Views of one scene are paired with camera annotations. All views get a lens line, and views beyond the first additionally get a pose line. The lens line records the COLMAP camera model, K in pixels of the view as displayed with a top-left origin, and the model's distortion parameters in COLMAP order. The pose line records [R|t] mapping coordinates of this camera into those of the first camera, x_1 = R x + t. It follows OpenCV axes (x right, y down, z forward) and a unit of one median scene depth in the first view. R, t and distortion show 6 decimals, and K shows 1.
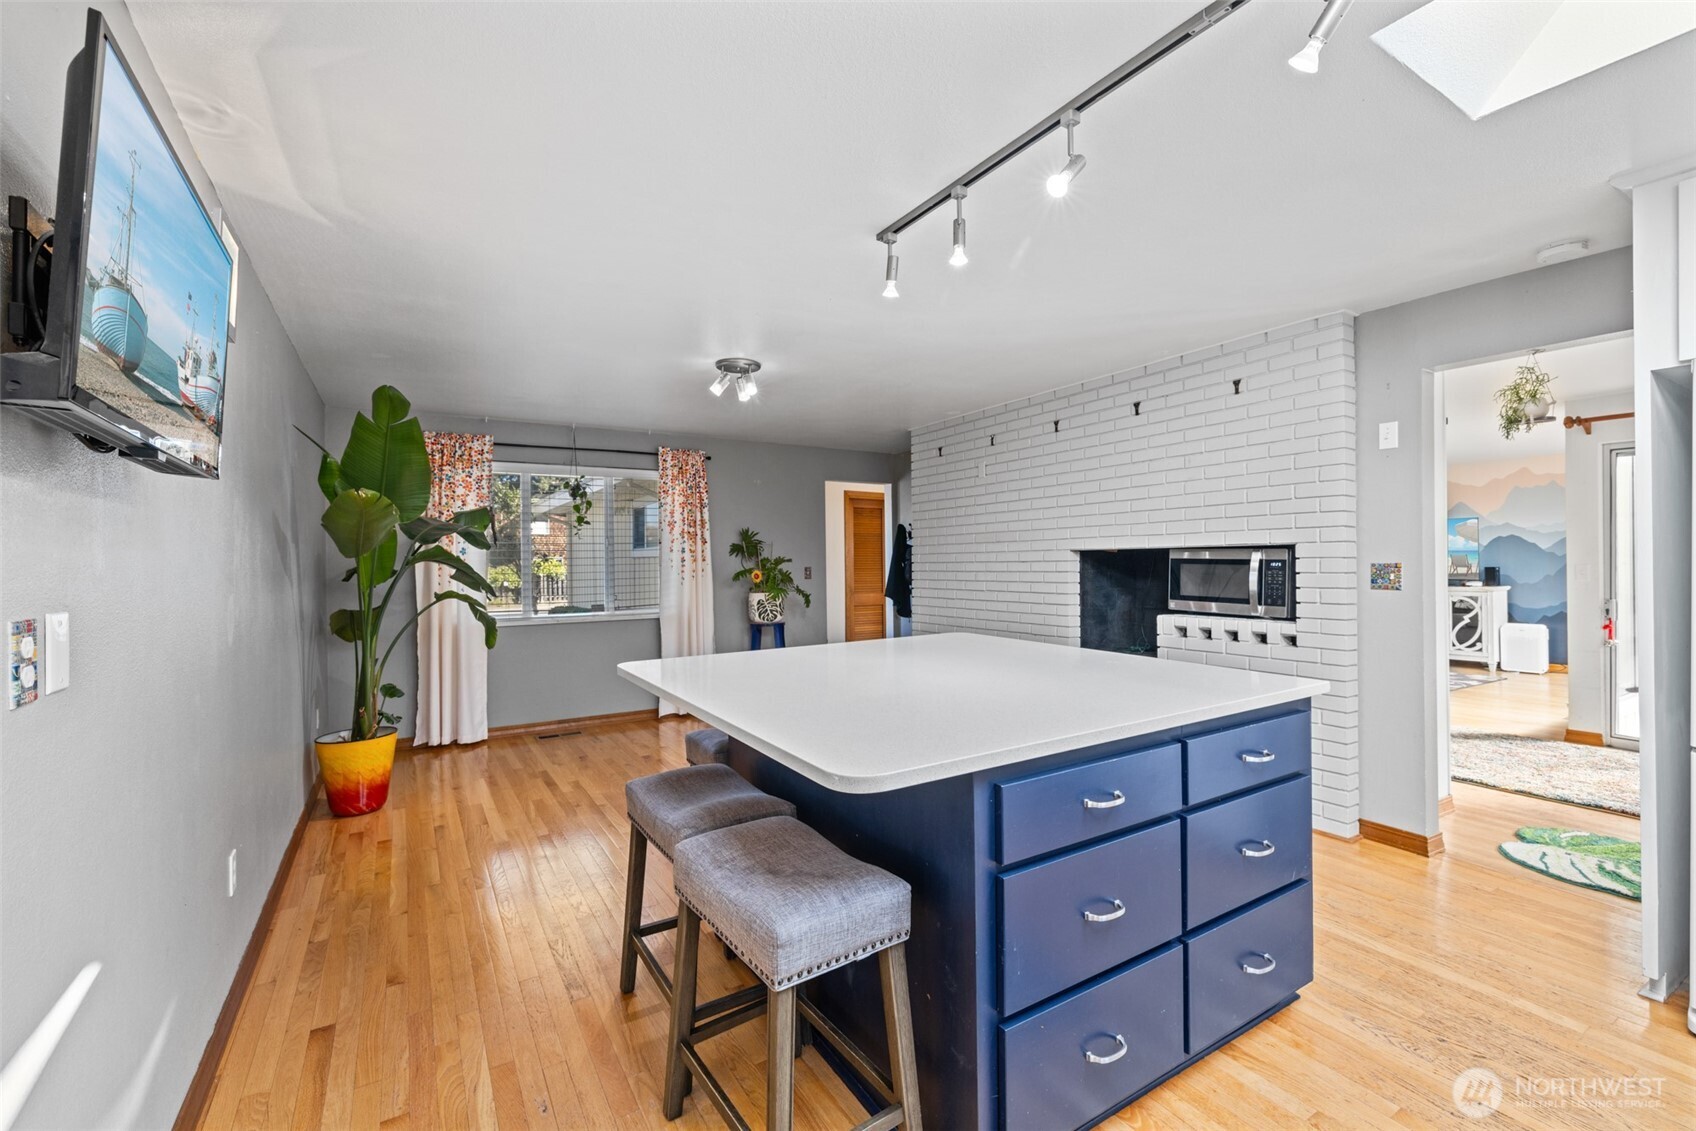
lens RADIAL K [[726.5, 0, 826.9], [0, 726.5, 558.0], [0, 0, 1]] dist [0.001696, -0.000105]
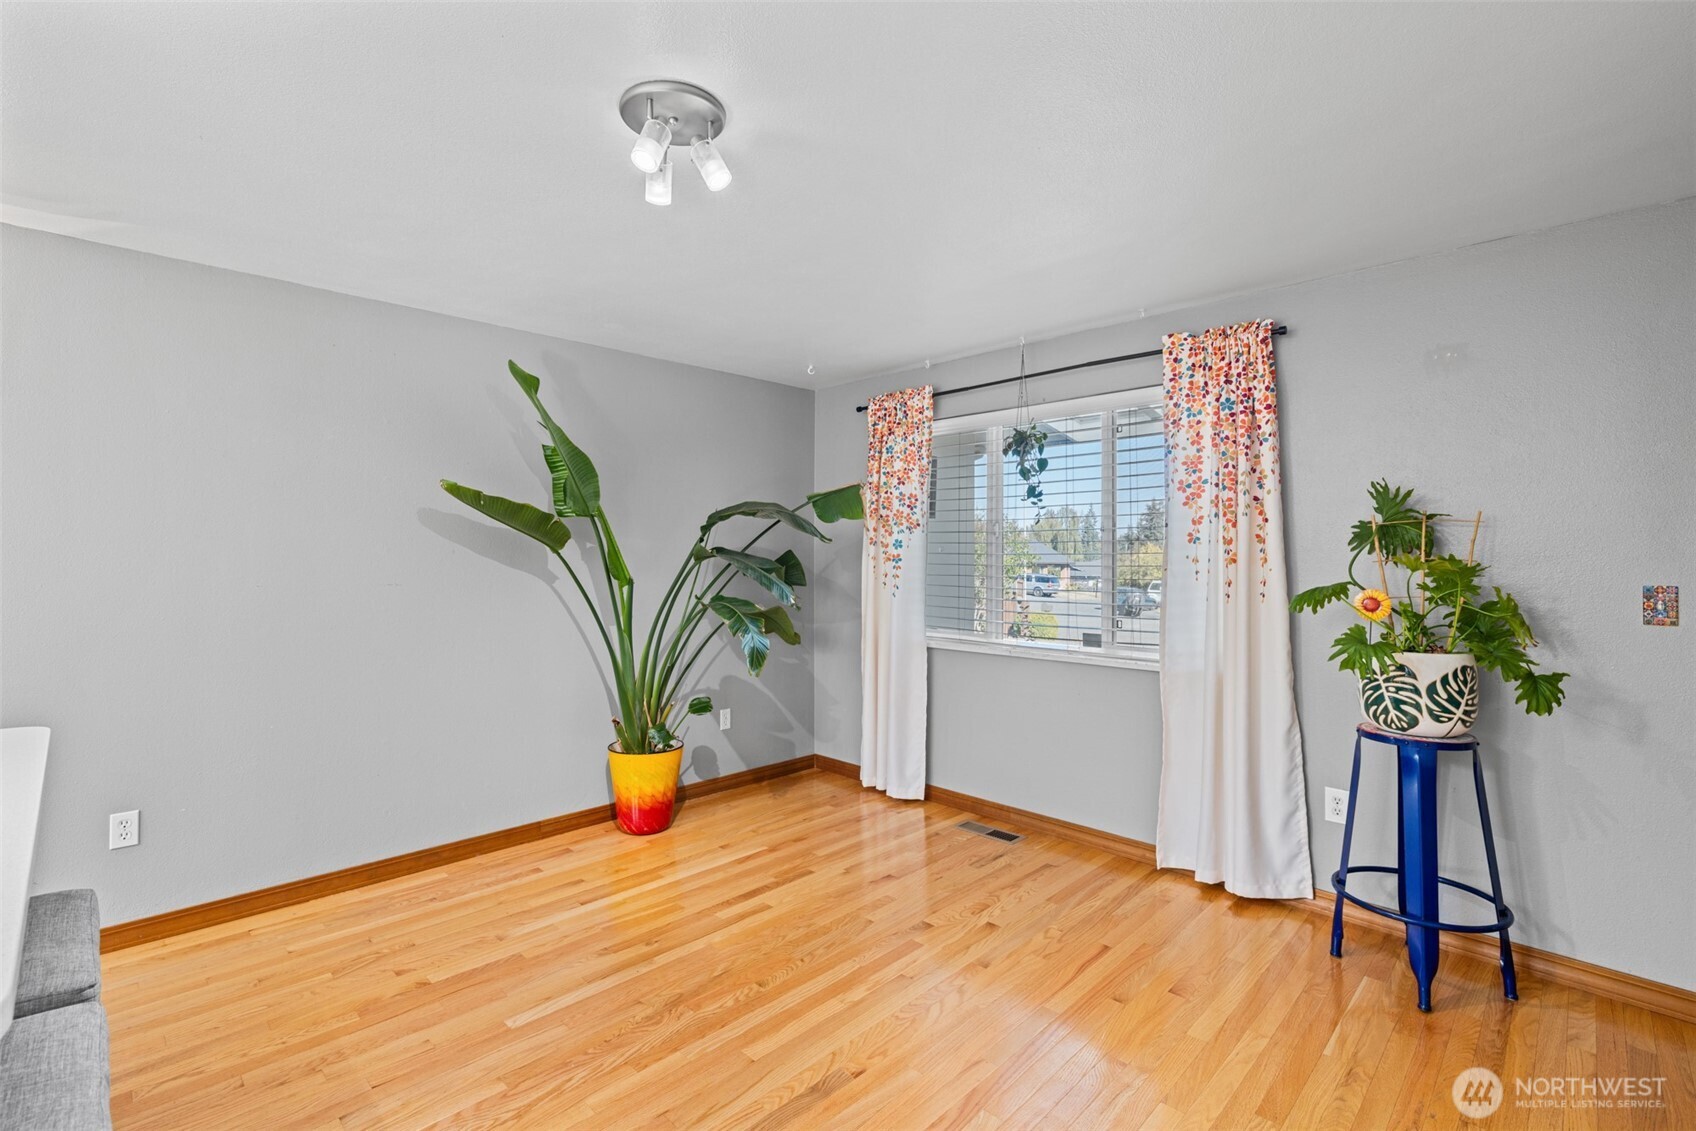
lens RADIAL K [[765.2, 0, 836.1], [0, 765.2, 547.6], [0, 0, 1]] dist [-0.003322, 0.000579]
pose [[0.259719, -0.000915, -0.965684, 0.260680], [-0.001974, 0.999997, -0.001479, -0.004272], [0.965682, 0.002290, 0.259716, 0.734910]]
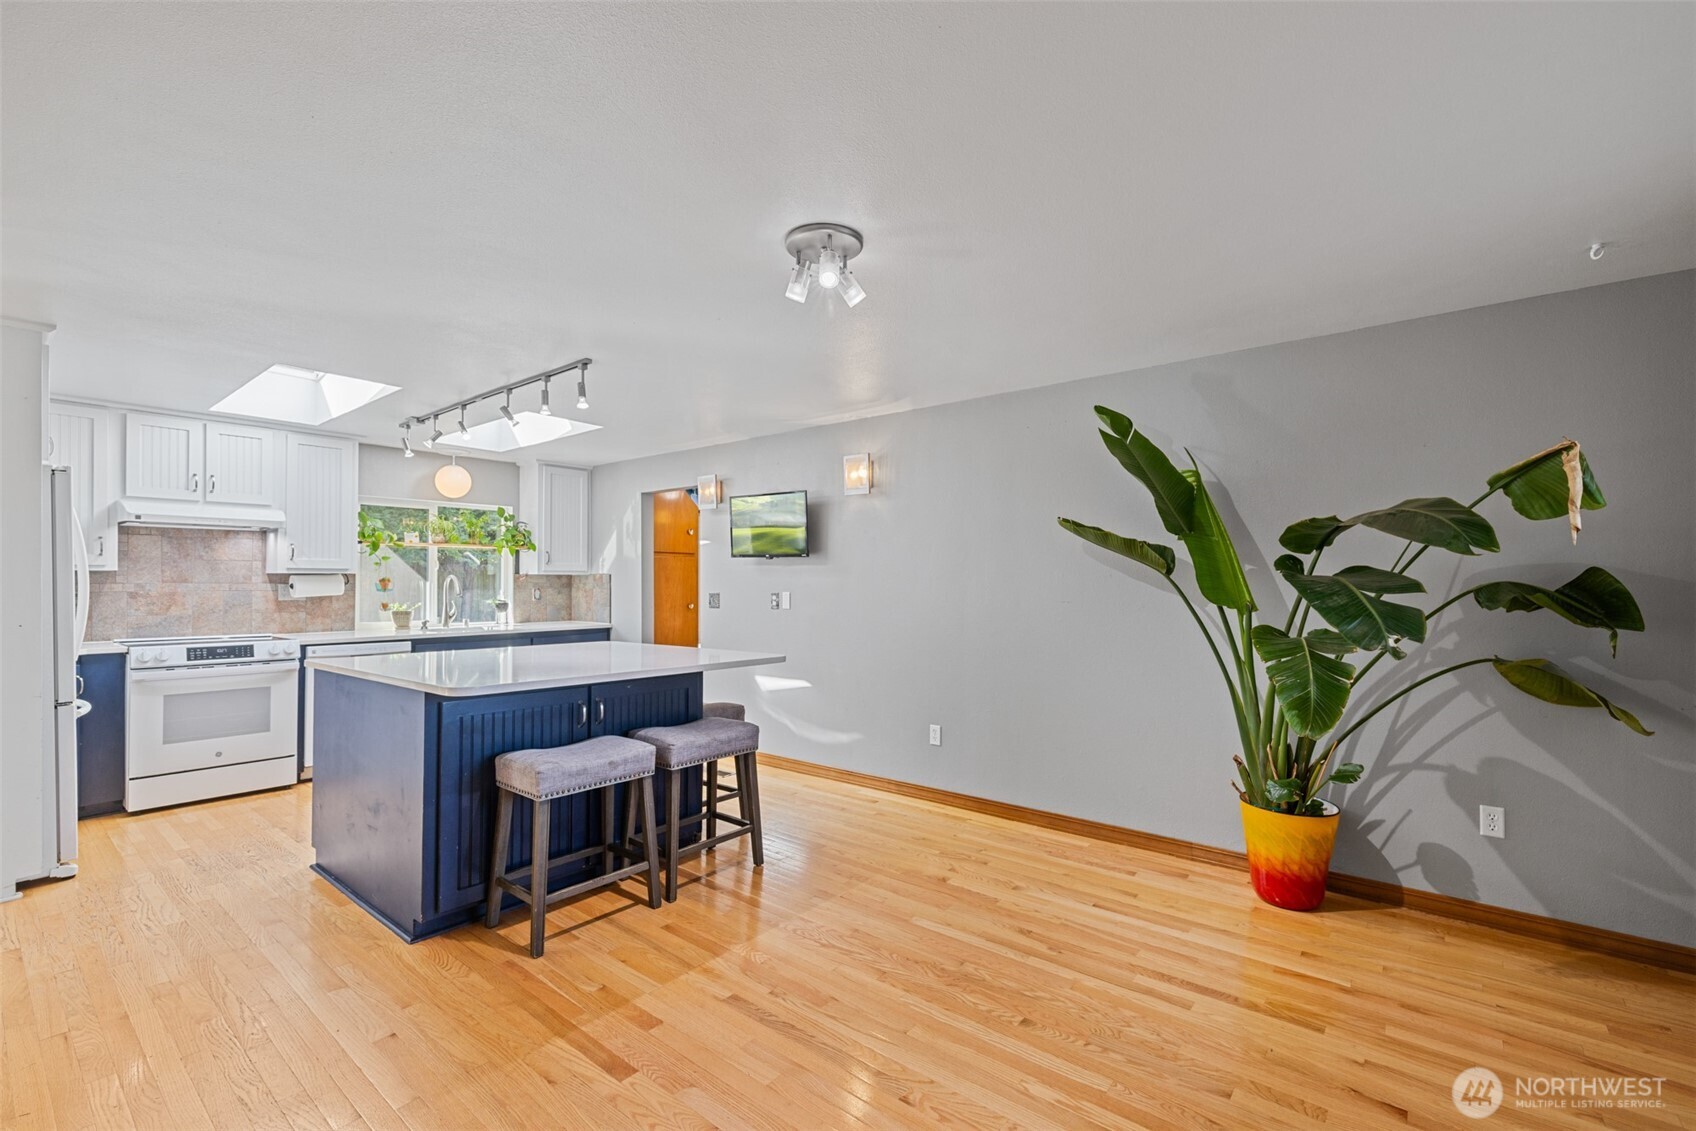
lens RADIAL K [[726.5, 0, 850.8], [0, 726.5, 580.2], [0, 0, 1]] dist [0.001696, -0.000105]
pose [[-0.931754, 0.008881, -0.362982, 0.051488], [0.010006, 0.999949, -0.001218, 0.001177], [0.362953, -0.004767, -0.931795, 1.164171]]
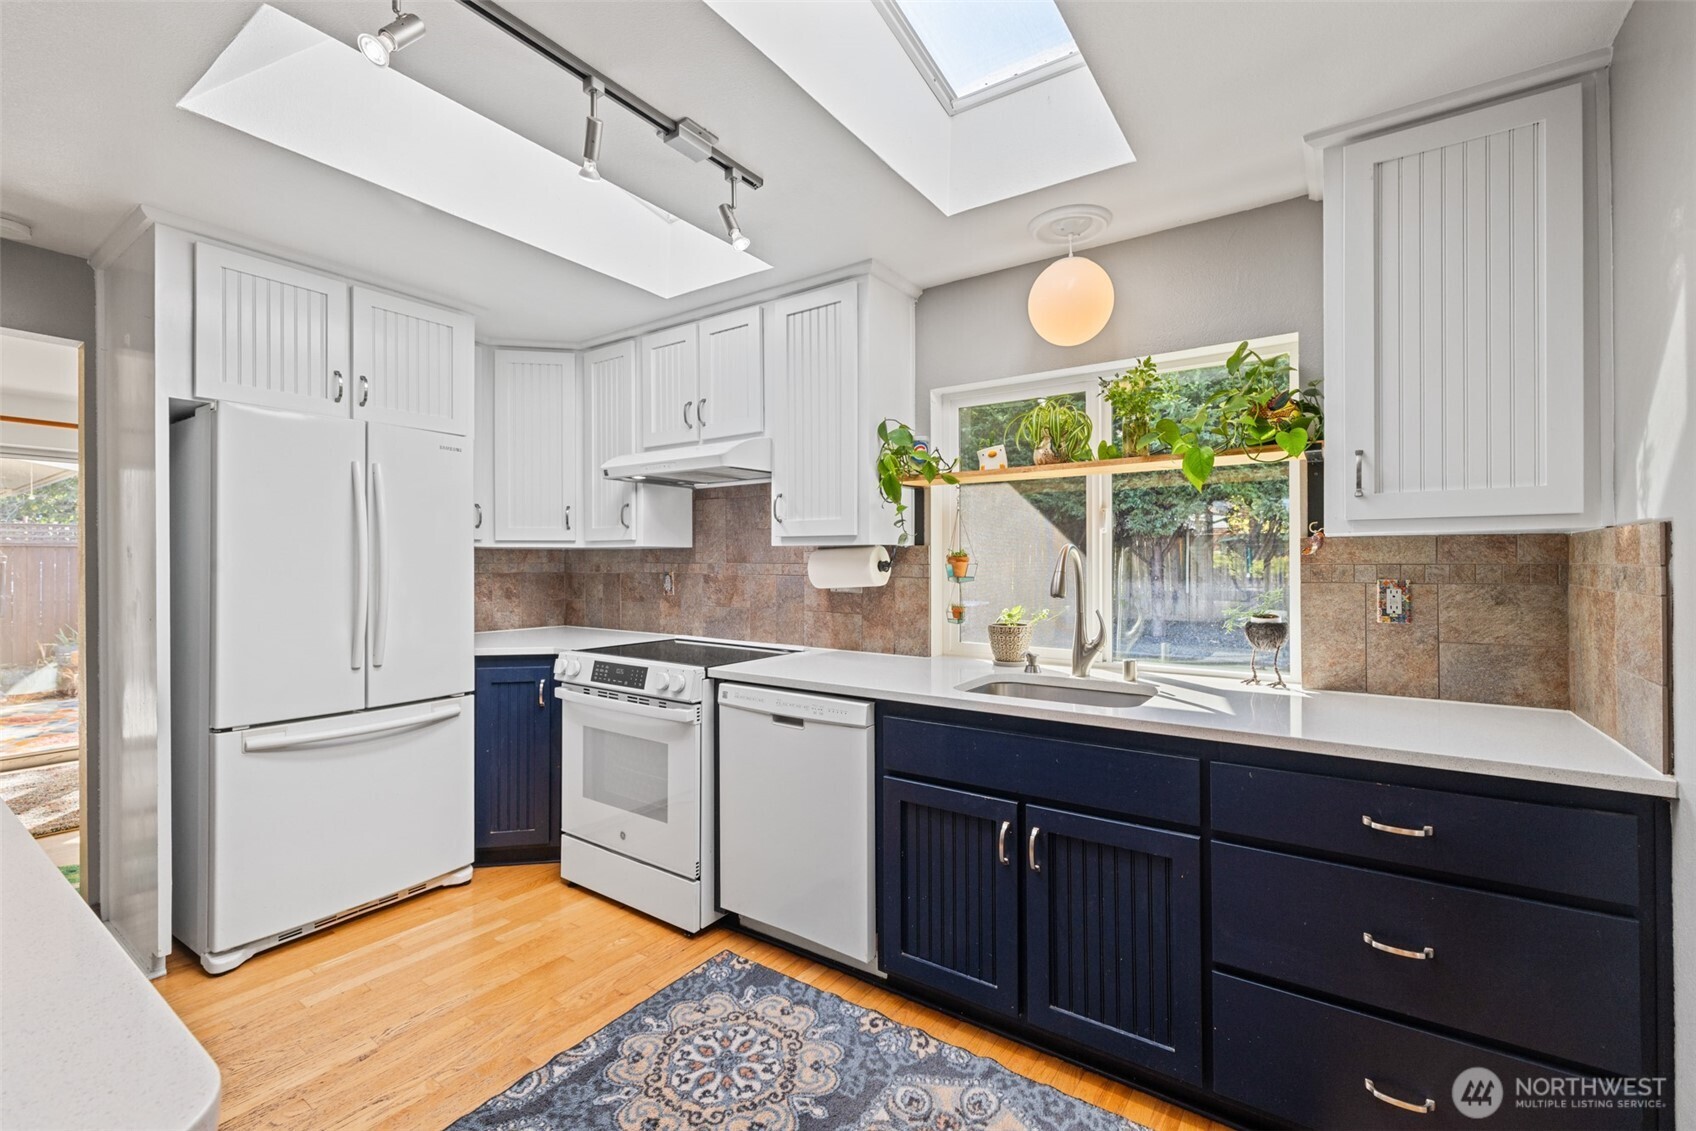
lens RADIAL K [[726.5, 0, 861.8], [0, 726.5, 552.2], [0, 0, 1]] dist [0.001696, -0.000105]
pose [[-0.428675, 0.021887, 0.903194, -0.119556], [0.002745, 0.999733, -0.022924, 0.000837], [-0.903455, -0.007348, -0.428620, 0.212398]]
